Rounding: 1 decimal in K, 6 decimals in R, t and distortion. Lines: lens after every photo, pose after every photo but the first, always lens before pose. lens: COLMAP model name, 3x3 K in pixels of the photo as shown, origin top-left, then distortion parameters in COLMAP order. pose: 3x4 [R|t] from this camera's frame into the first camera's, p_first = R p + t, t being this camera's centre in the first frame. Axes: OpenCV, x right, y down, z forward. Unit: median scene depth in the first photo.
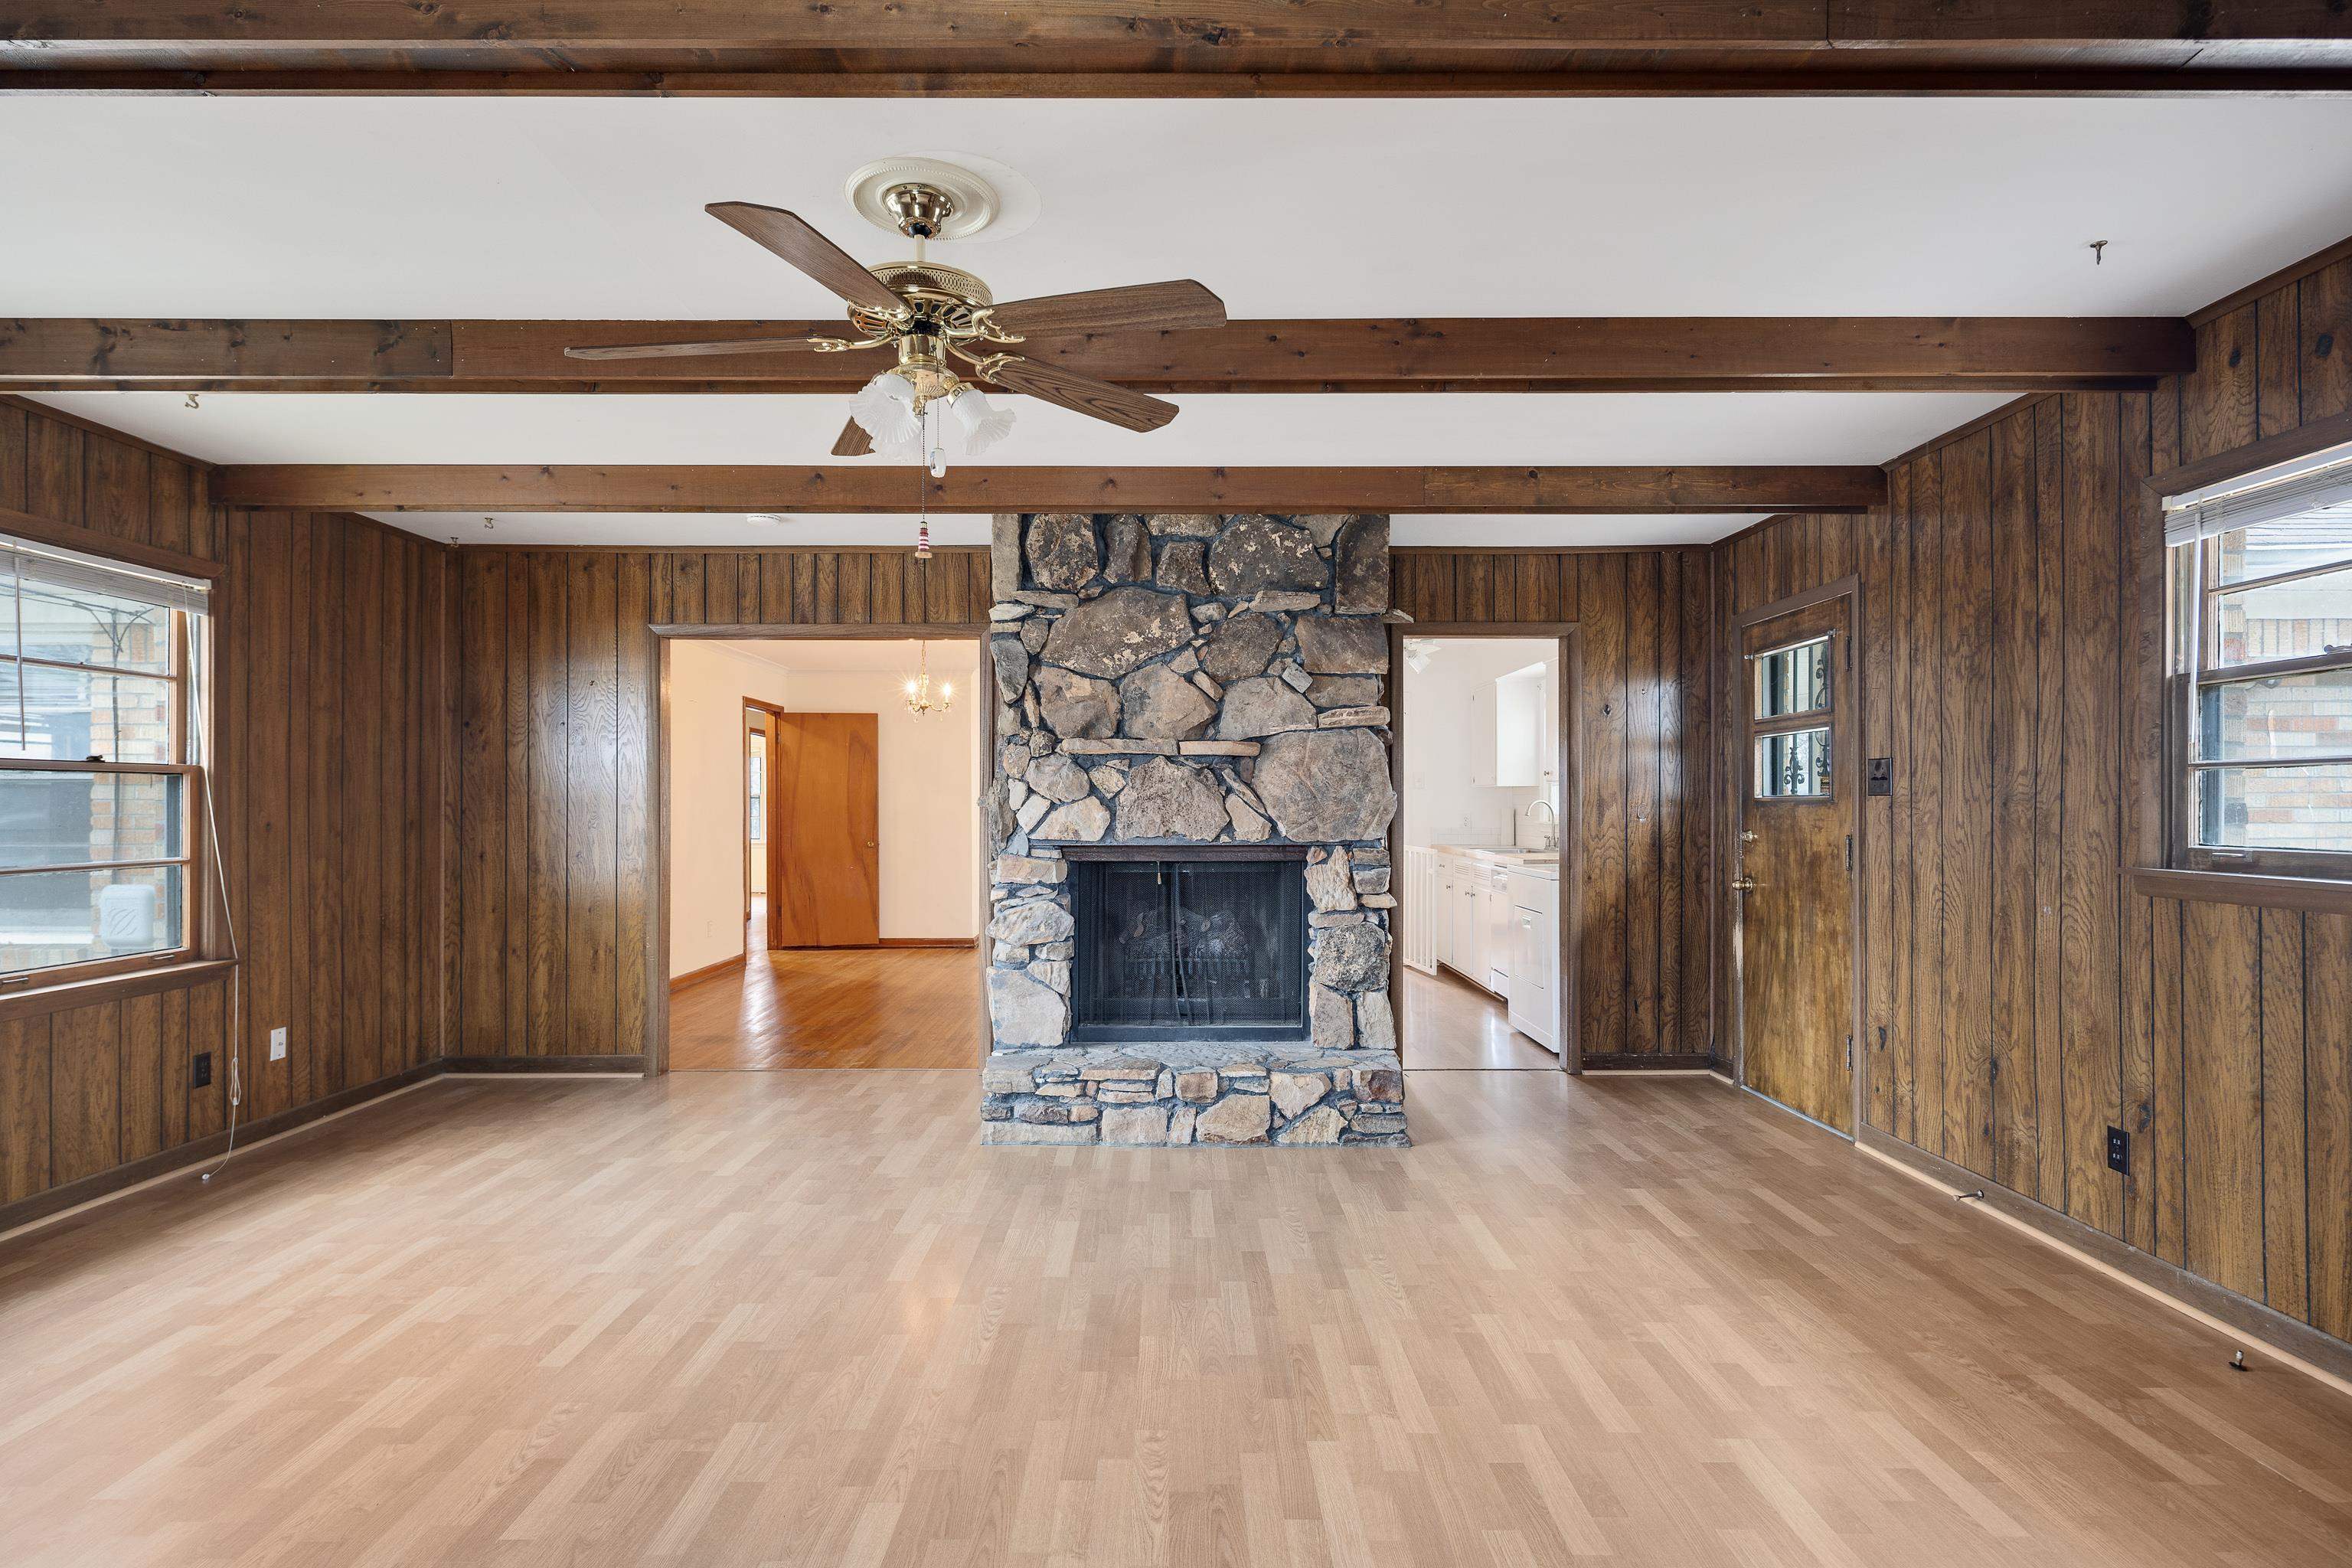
lens RADIAL K [[1138.4, 0, 1185.7], [0, 1138.4, 801.3], [0, 0, 1]] dist [0.006103, -0.004491]
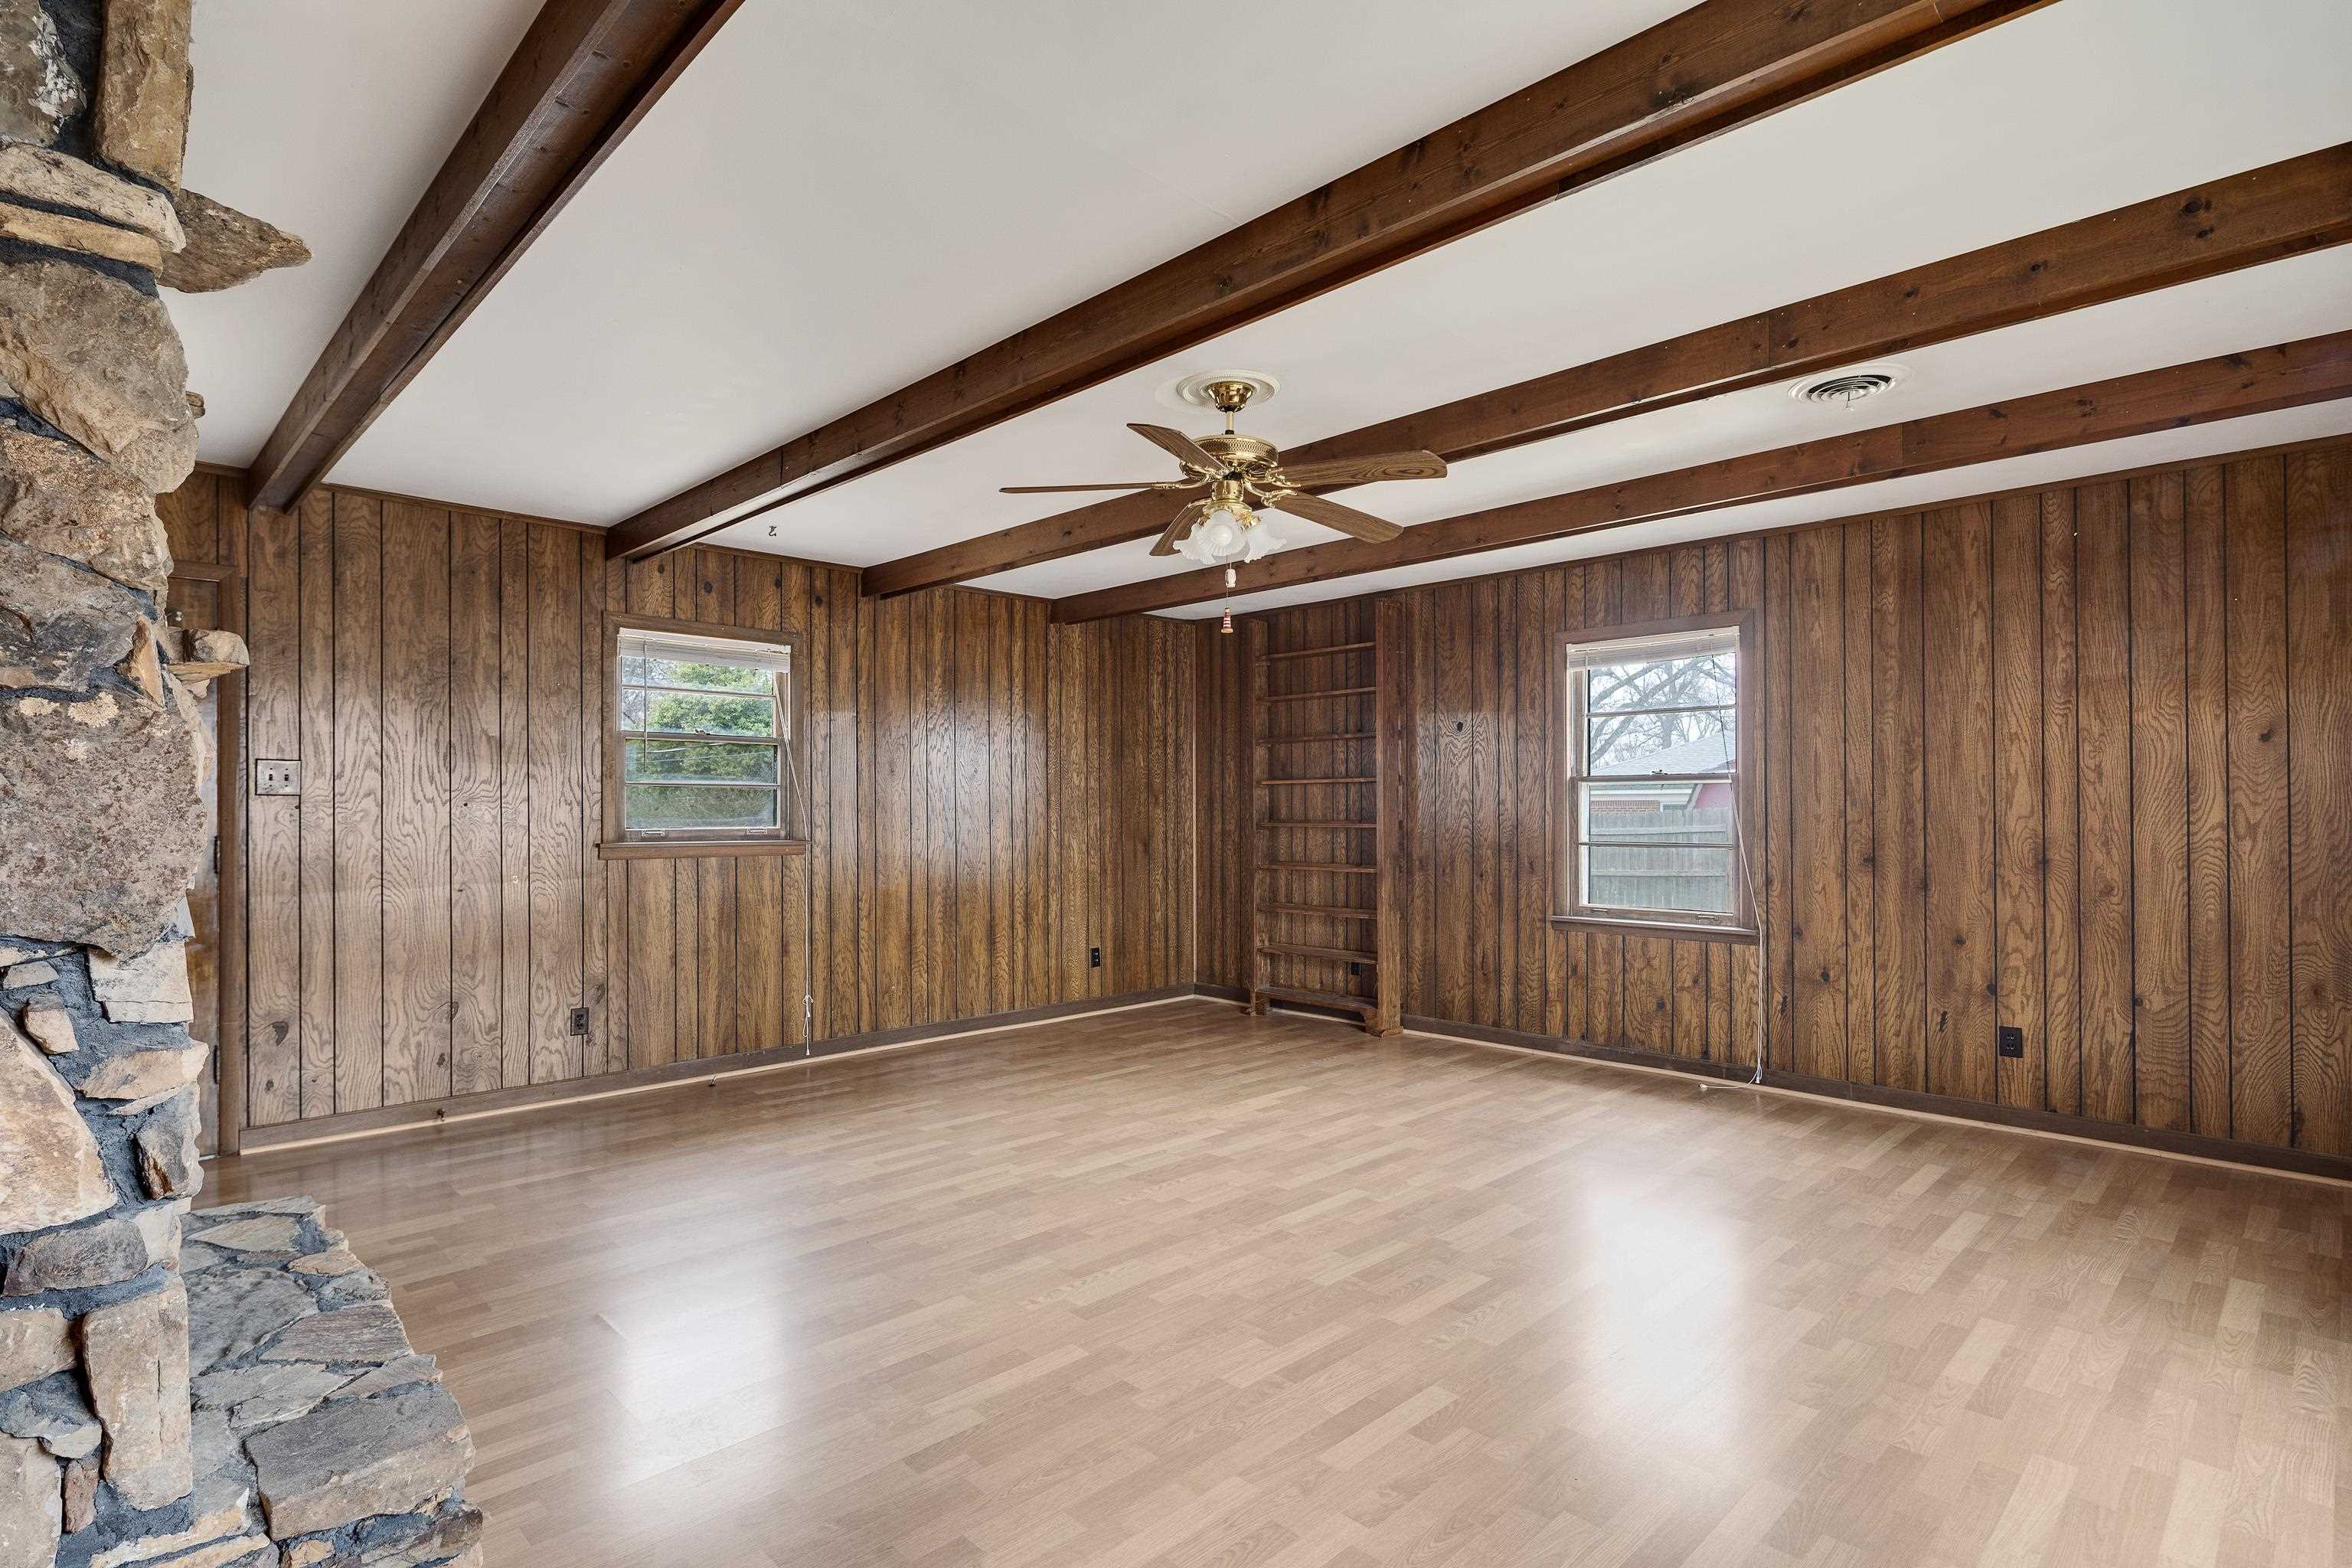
lens RADIAL K [[1138.4, 0, 1128.4], [0, 1138.4, 800.5], [0, 0, 1]] dist [0.006103, -0.004491]
pose [[-0.668117, 0.005293, 0.744037, -0.656406], [-0.003397, 0.999943, -0.010164, 0.006973], [-0.744048, -0.009318, -0.668061, 1.105170]]
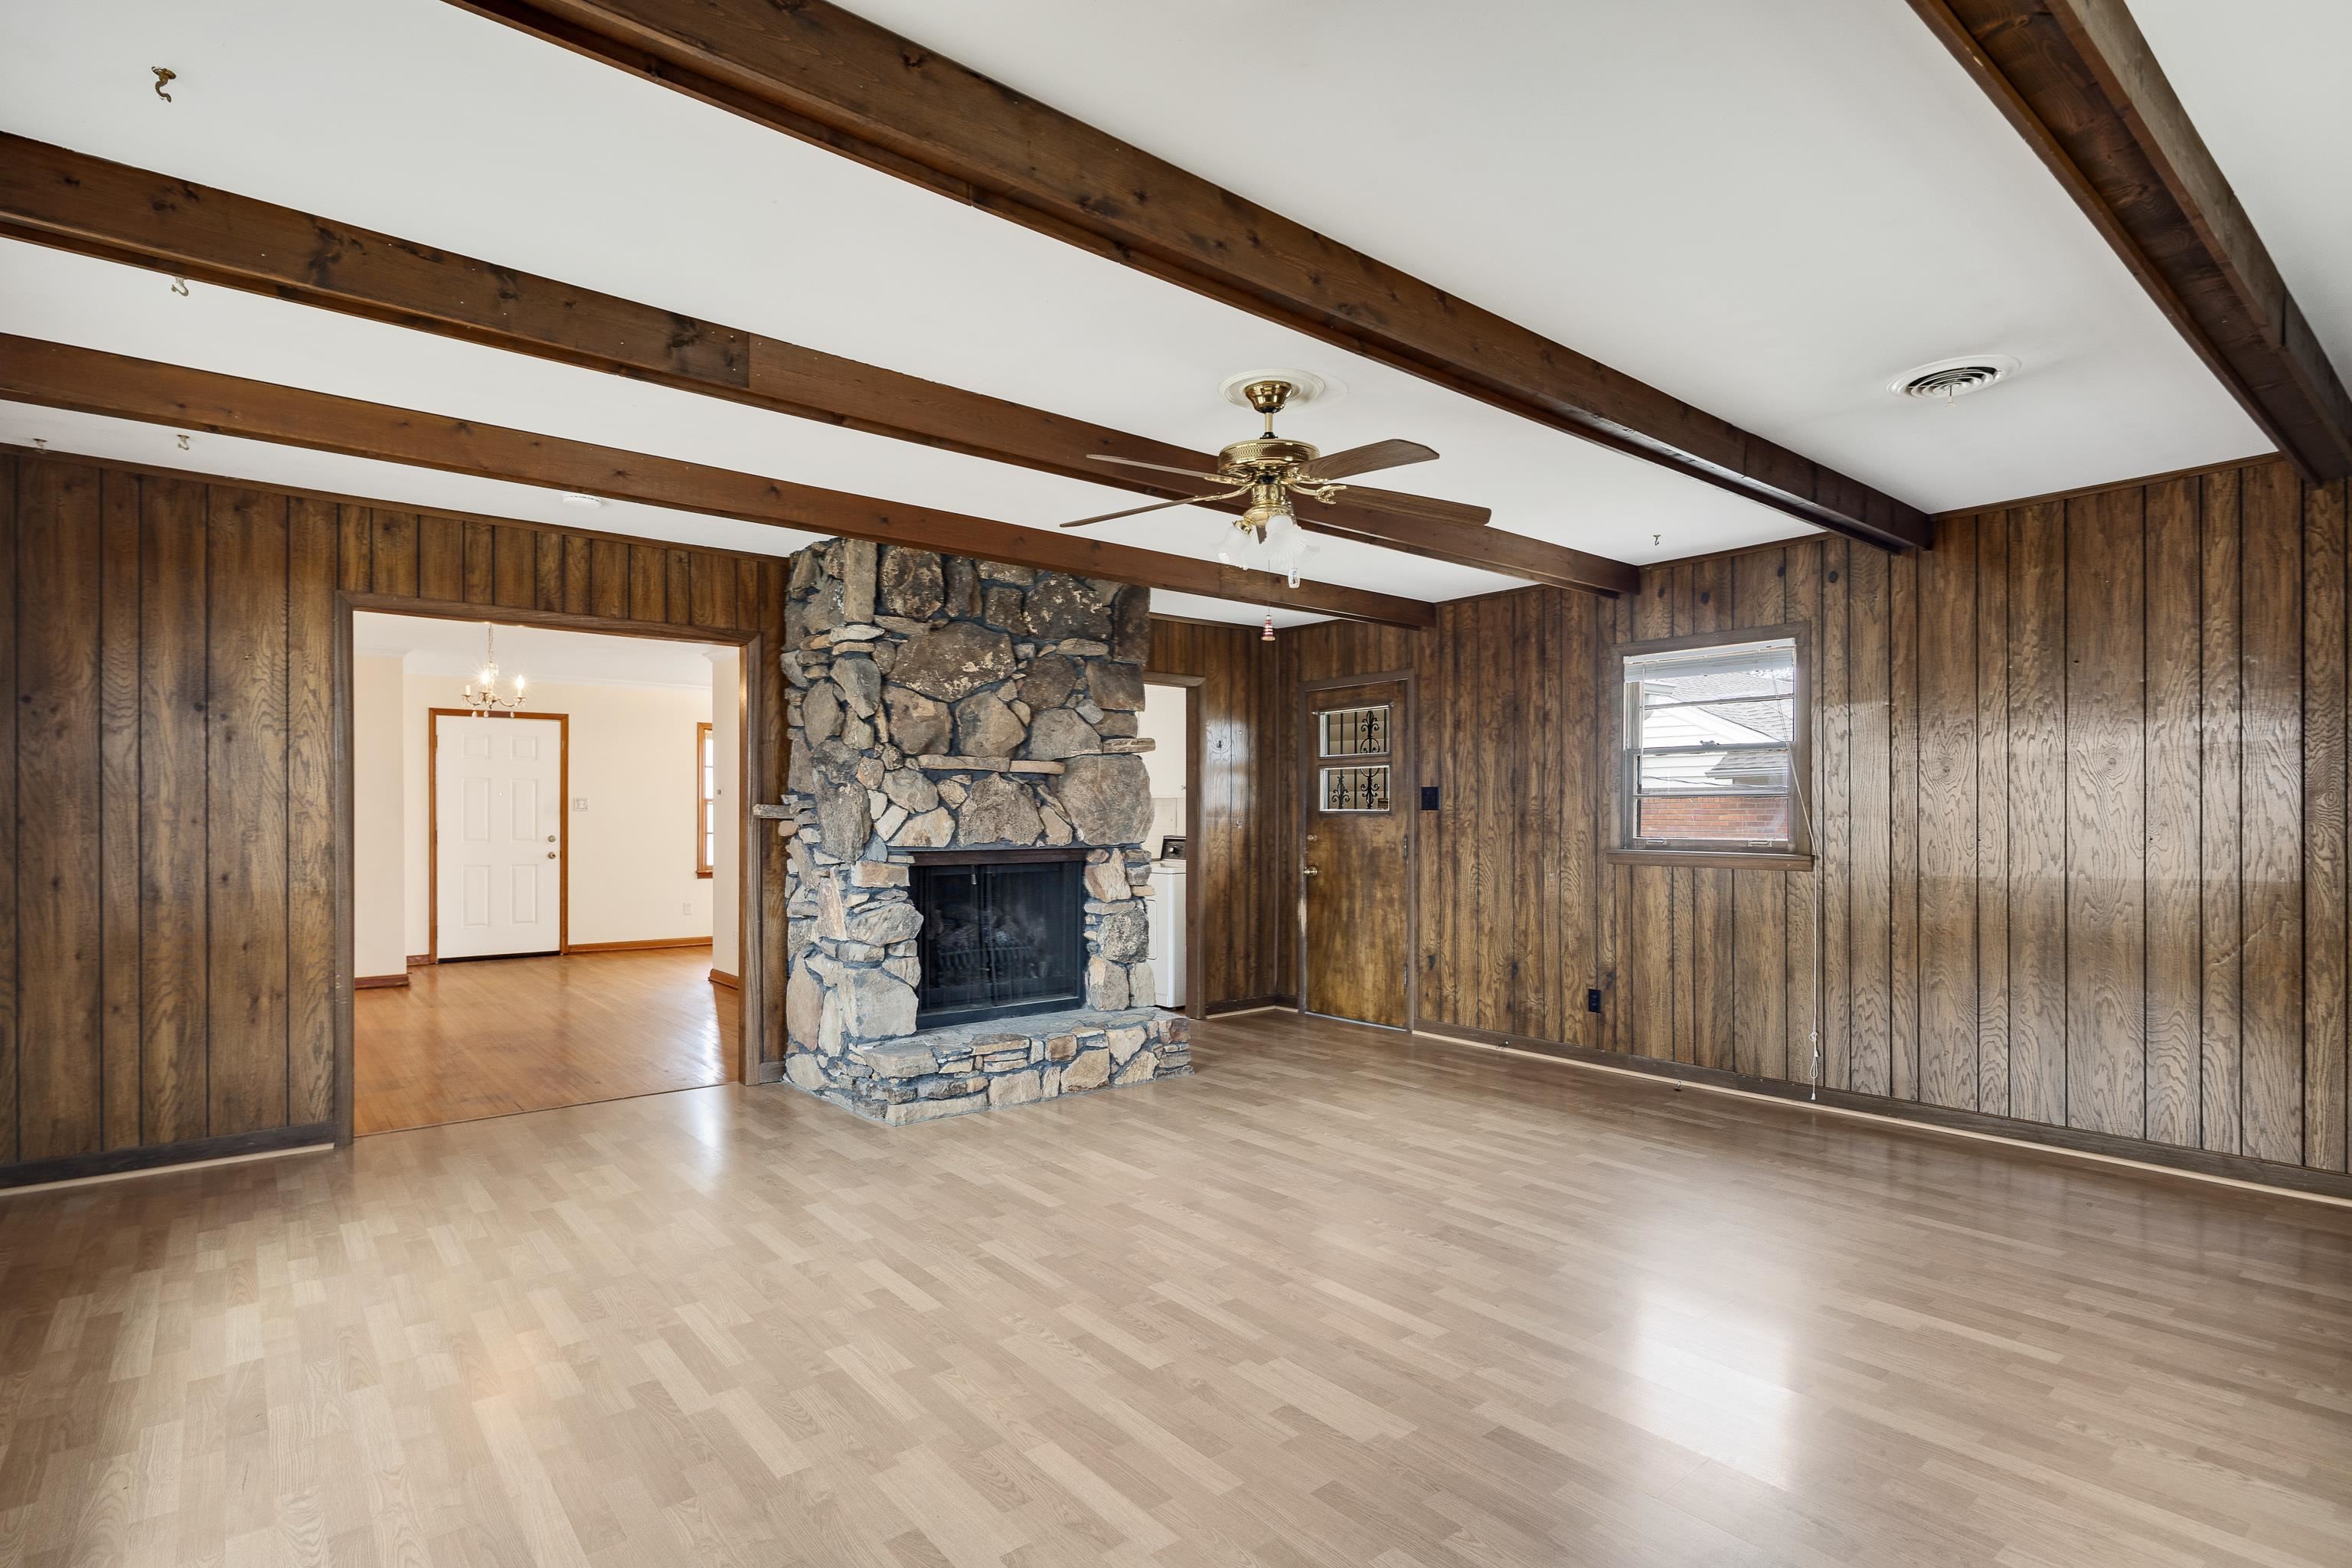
lens RADIAL K [[1138.4, 0, 1198.5], [0, 1138.4, 822.4], [0, 0, 1]] dist [0.006103, -0.004491]
pose [[0.773400, -0.001462, 0.633916, -0.642352], [-0.004507, 0.999959, 0.007804, 0.001090], [-0.633902, -0.008893, 0.773362, -0.023545]]
